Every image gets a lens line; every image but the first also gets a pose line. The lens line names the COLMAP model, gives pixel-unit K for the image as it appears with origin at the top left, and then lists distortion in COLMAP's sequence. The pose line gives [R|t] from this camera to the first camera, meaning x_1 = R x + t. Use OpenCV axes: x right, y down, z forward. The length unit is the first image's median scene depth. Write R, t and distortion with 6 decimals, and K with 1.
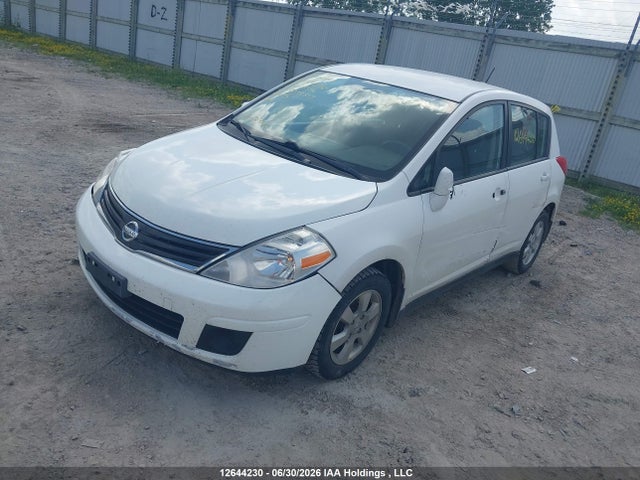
lens RADIAL K [[482.1, 0, 319.1], [0, 482.1, 225.3], [0, 0, 1]] dist [0.001638, -0.008130]
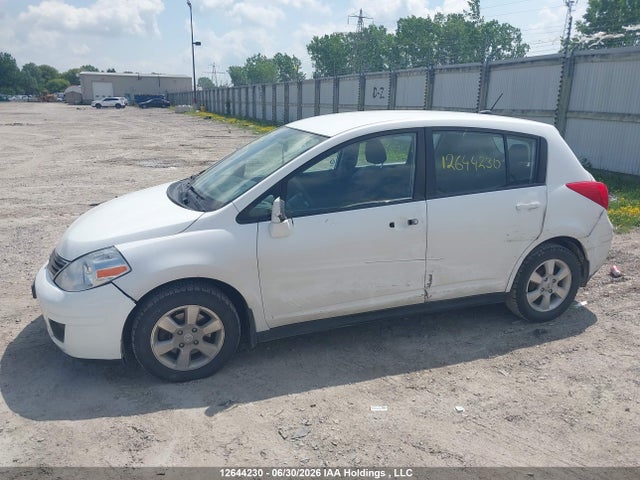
lens RADIAL K [[482.1, 0, 319.1], [0, 482.1, 225.3], [0, 0, 1]] dist [0.001638, -0.008130]
pose [[0.867987, -0.049190, -0.494144, 0.875551], [-0.017885, 0.991340, -0.130099, 0.081987], [0.496264, 0.121762, 0.859590, 0.114499]]
